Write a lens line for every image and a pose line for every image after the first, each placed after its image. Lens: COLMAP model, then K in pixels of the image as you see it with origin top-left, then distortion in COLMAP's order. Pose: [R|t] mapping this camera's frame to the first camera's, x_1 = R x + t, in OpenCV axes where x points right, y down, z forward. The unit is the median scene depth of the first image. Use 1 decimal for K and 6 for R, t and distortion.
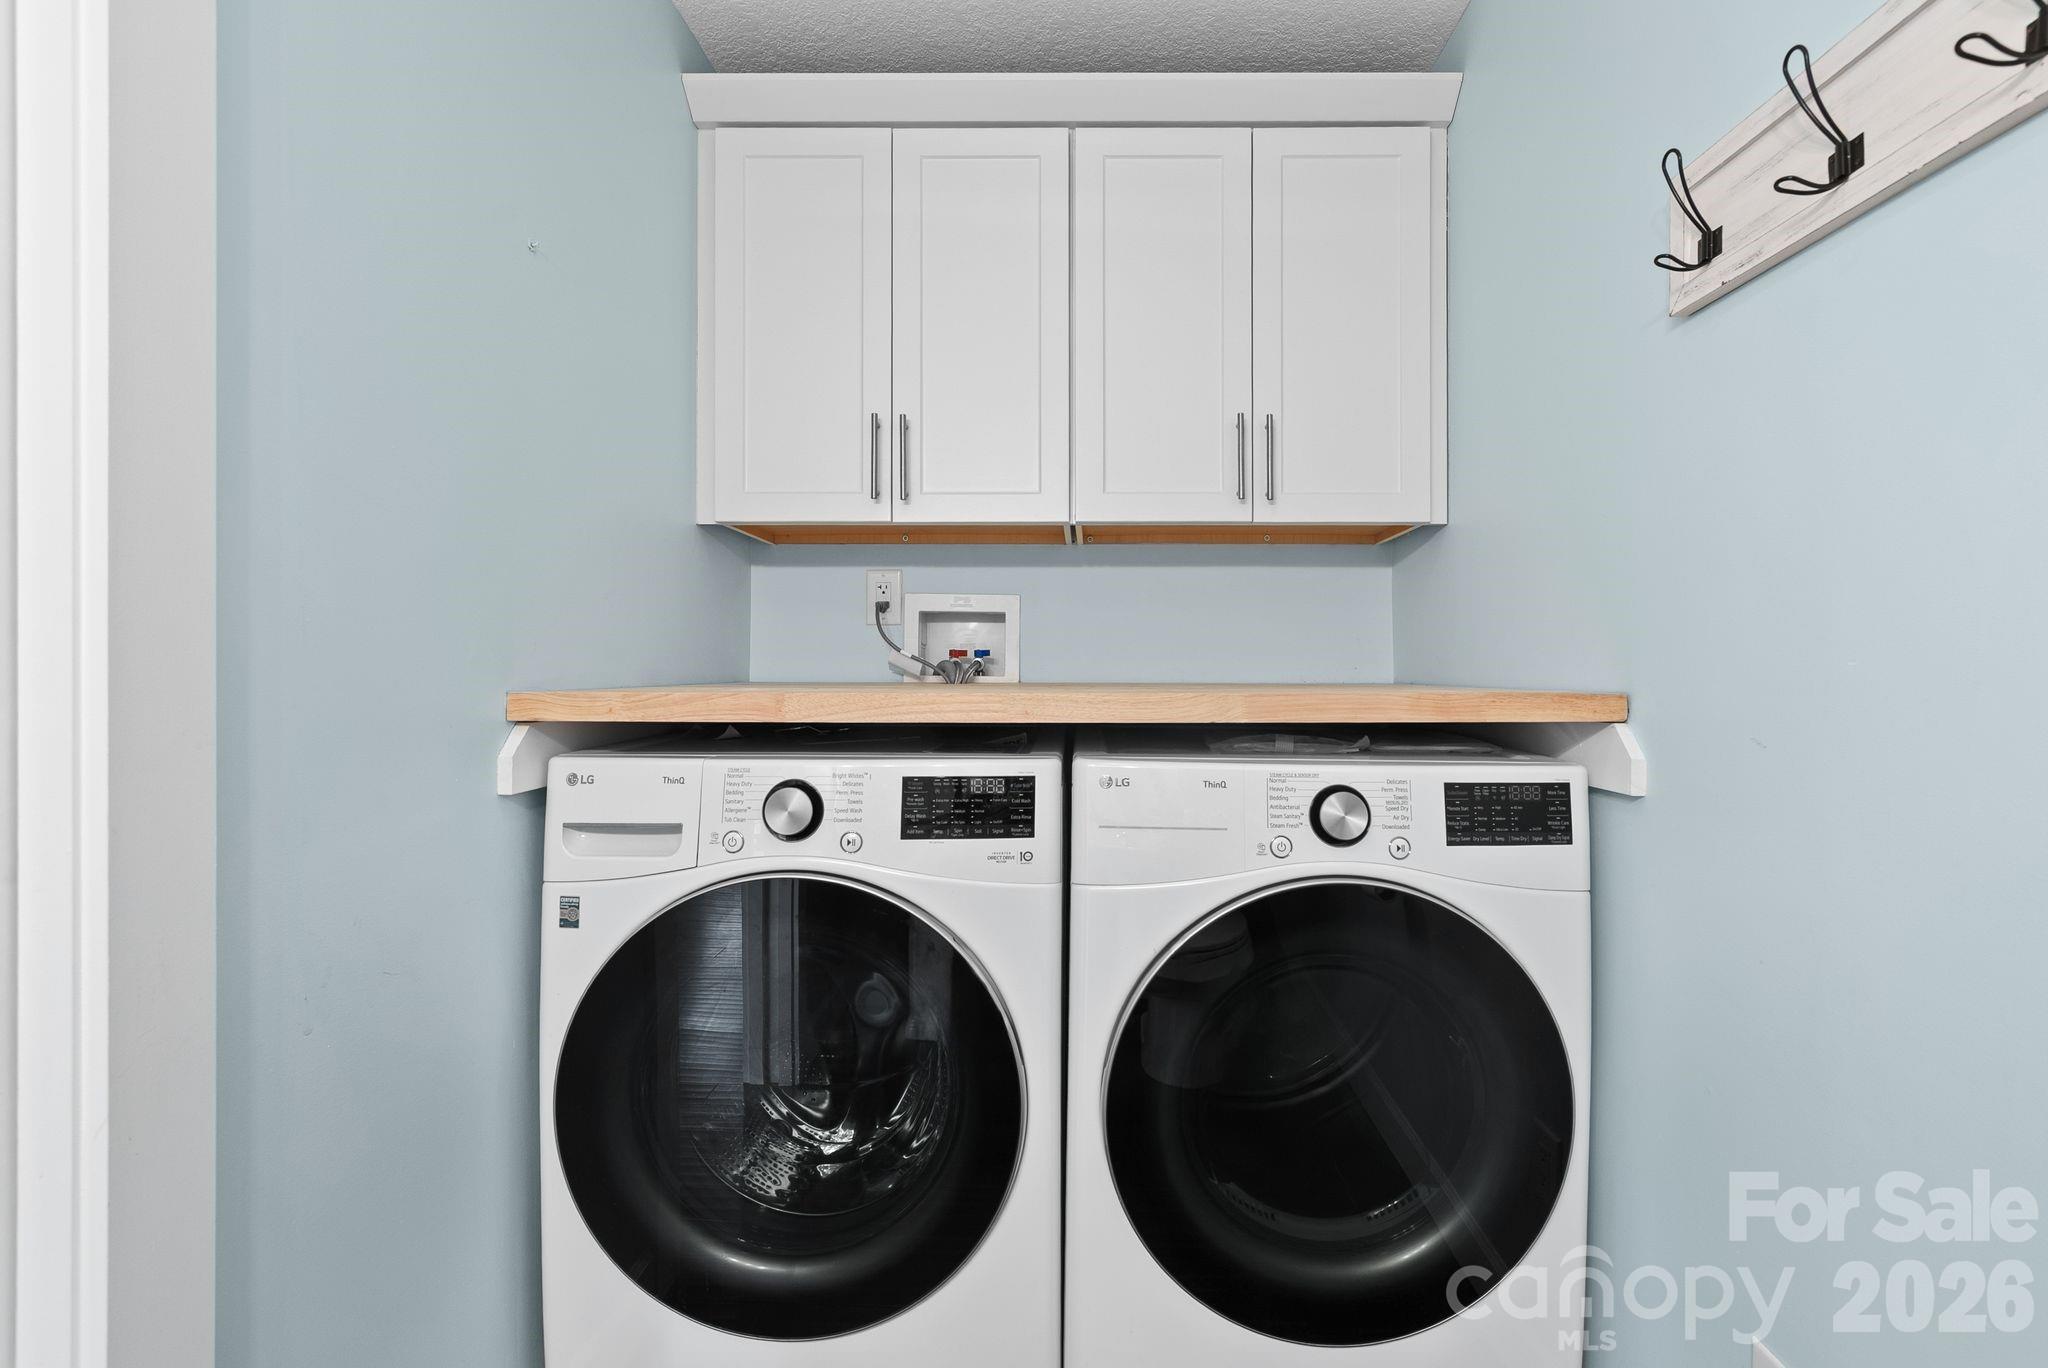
lens RADIAL K [[927.9, 0, 1031.7], [0, 927.9, 679.9], [0, 0, 1]] dist [-0.009684, 0.000704]
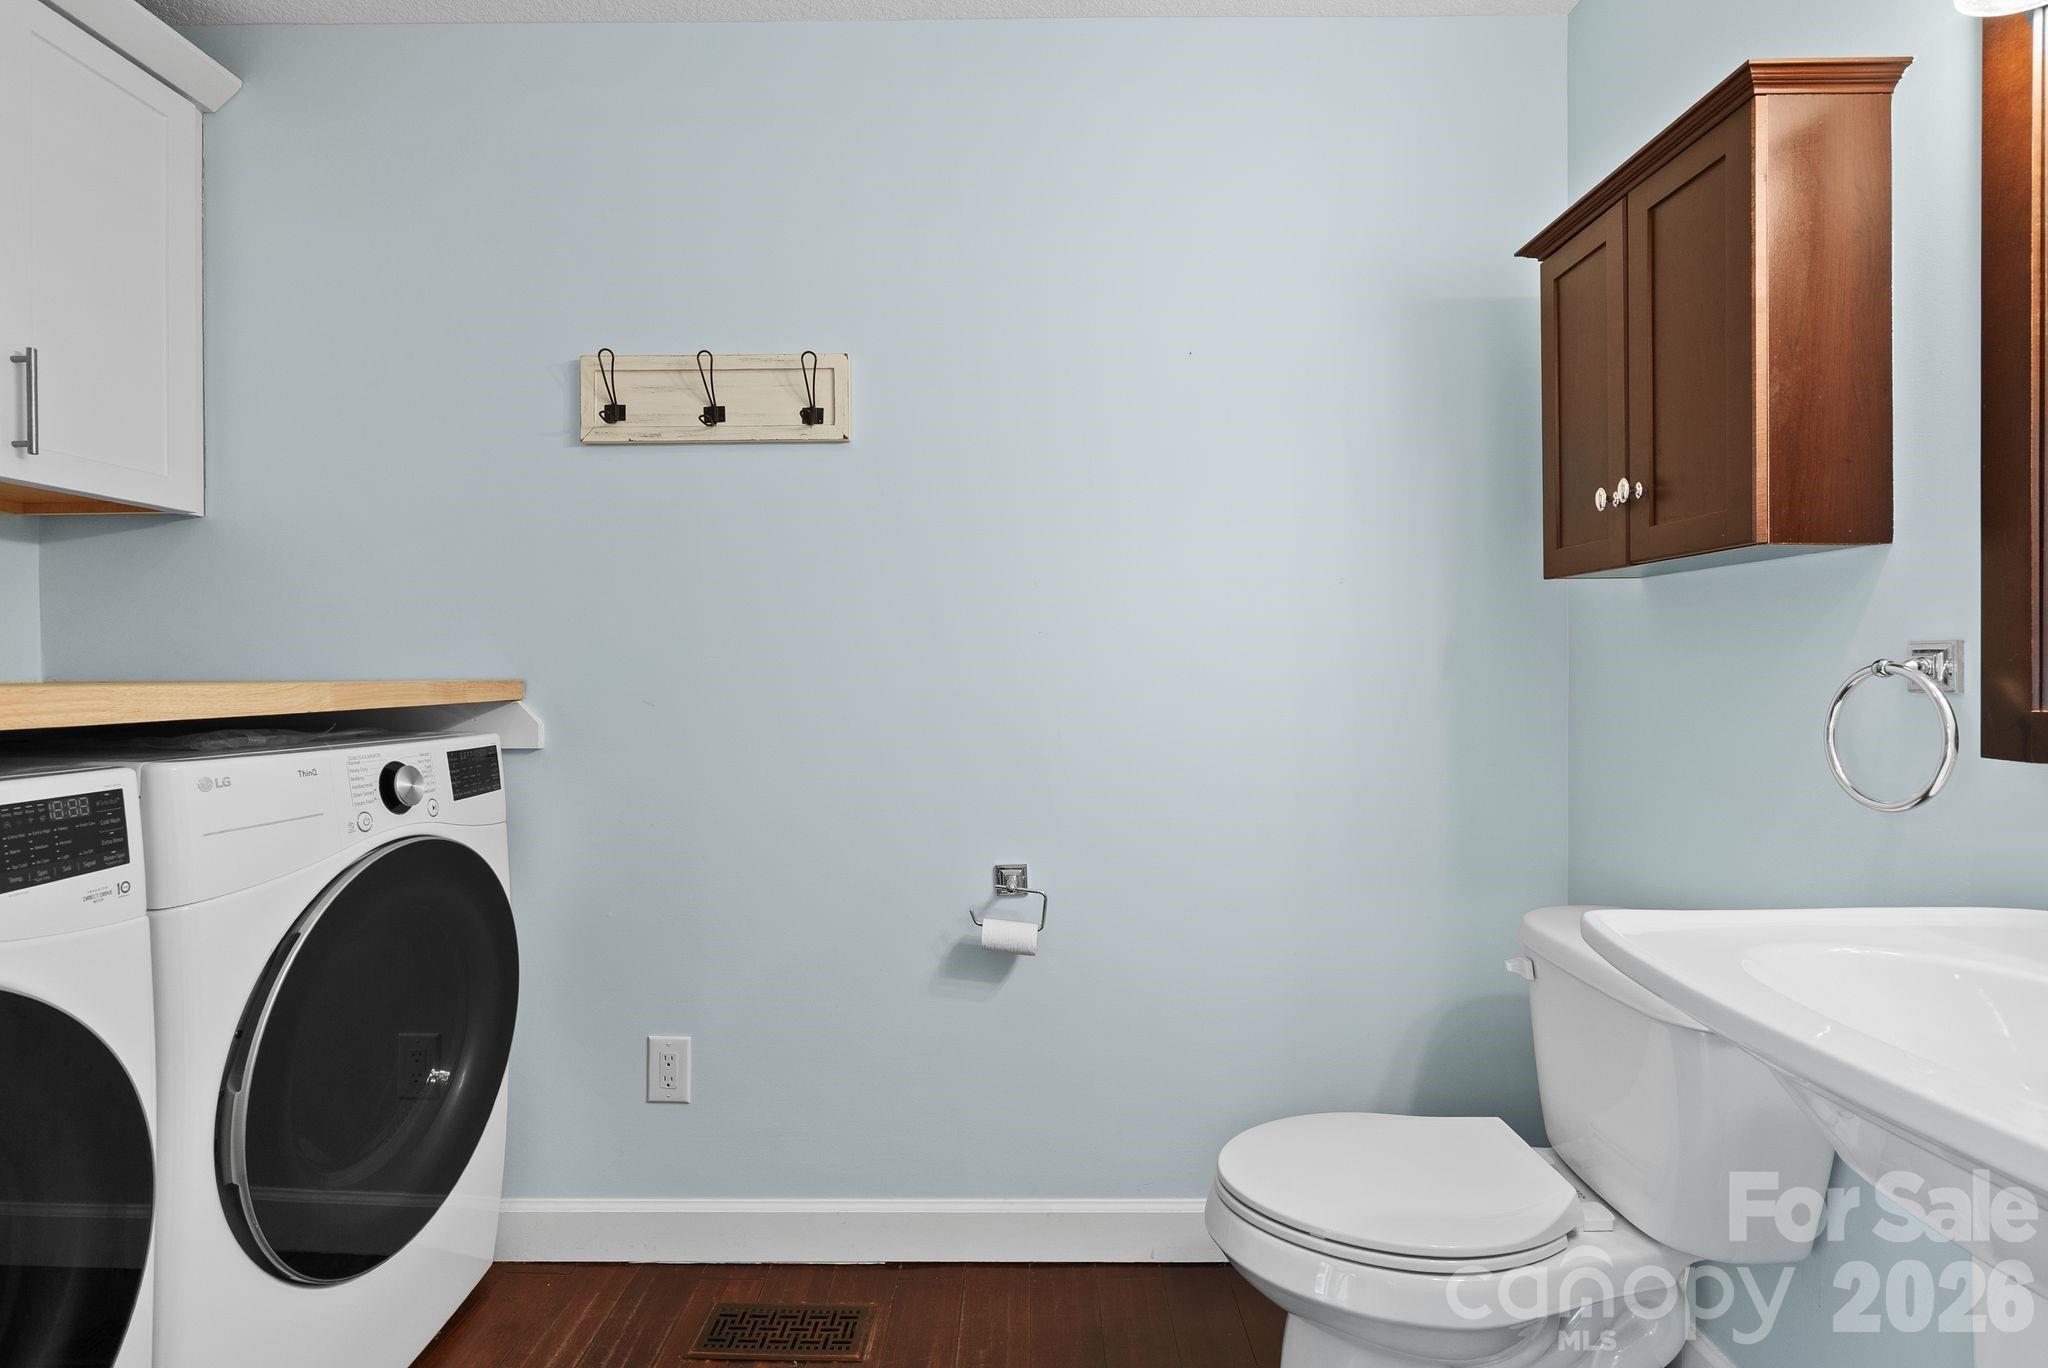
lens RADIAL K [[927.9, 0, 1031.0], [0, 927.9, 677.4], [0, 0, 1]] dist [-0.009684, 0.000704]
pose [[0.002116, -0.007208, 0.999972, -0.808271], [0.015783, 0.999850, 0.007173, 0.012931], [-0.999873, 0.015767, 0.002230, 0.201022]]
